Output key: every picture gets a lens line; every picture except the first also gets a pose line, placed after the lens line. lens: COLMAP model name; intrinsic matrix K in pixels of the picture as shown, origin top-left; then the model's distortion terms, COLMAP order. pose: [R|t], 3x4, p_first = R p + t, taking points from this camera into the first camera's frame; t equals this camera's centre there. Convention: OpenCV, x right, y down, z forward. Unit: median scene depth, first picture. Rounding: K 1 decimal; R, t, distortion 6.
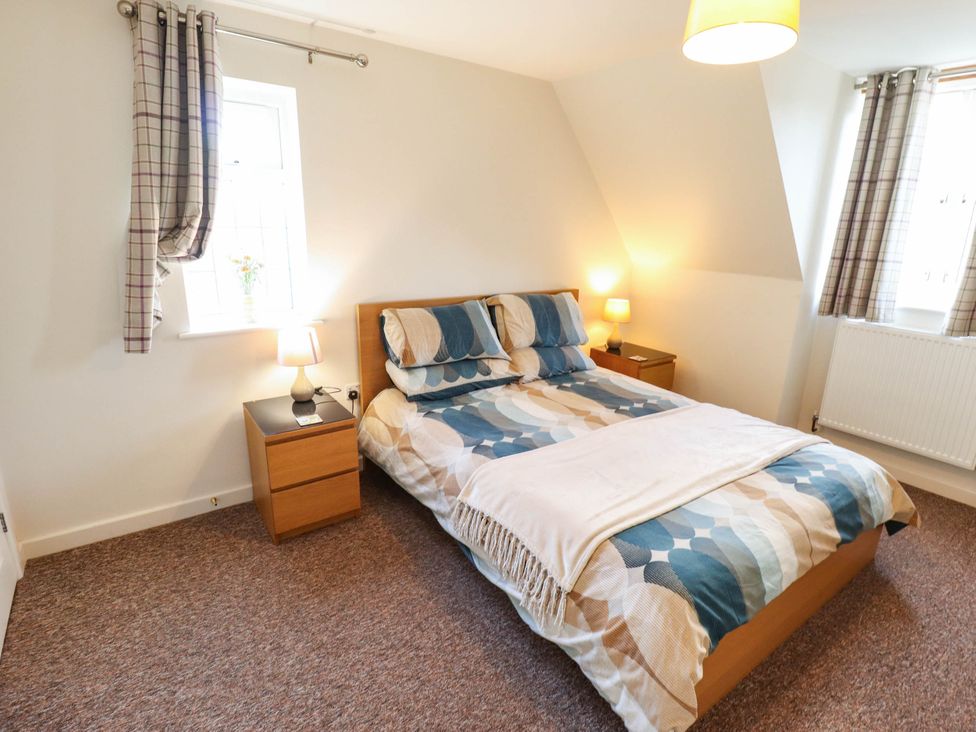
lens RADIAL K [[501.2, 0, 496.2], [0, 501.2, 363.6], [0, 0, 1]] dist [-0.003565, -0.006446]
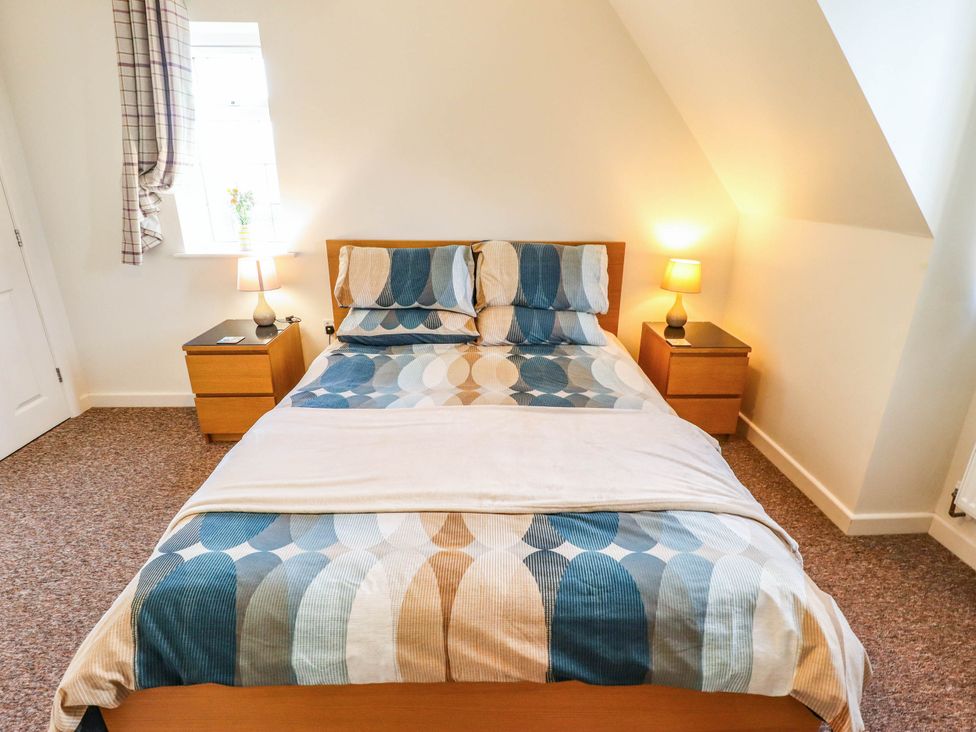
lens RADIAL K [[501.2, 0, 492.0], [0, 501.2, 360.8], [0, 0, 1]] dist [-0.003565, -0.006446]
pose [[0.834882, 0.168709, -0.523936, 0.594868], [-0.136910, 0.985603, 0.099205, -0.024733], [0.533130, -0.011092, 0.845961, 0.334115]]
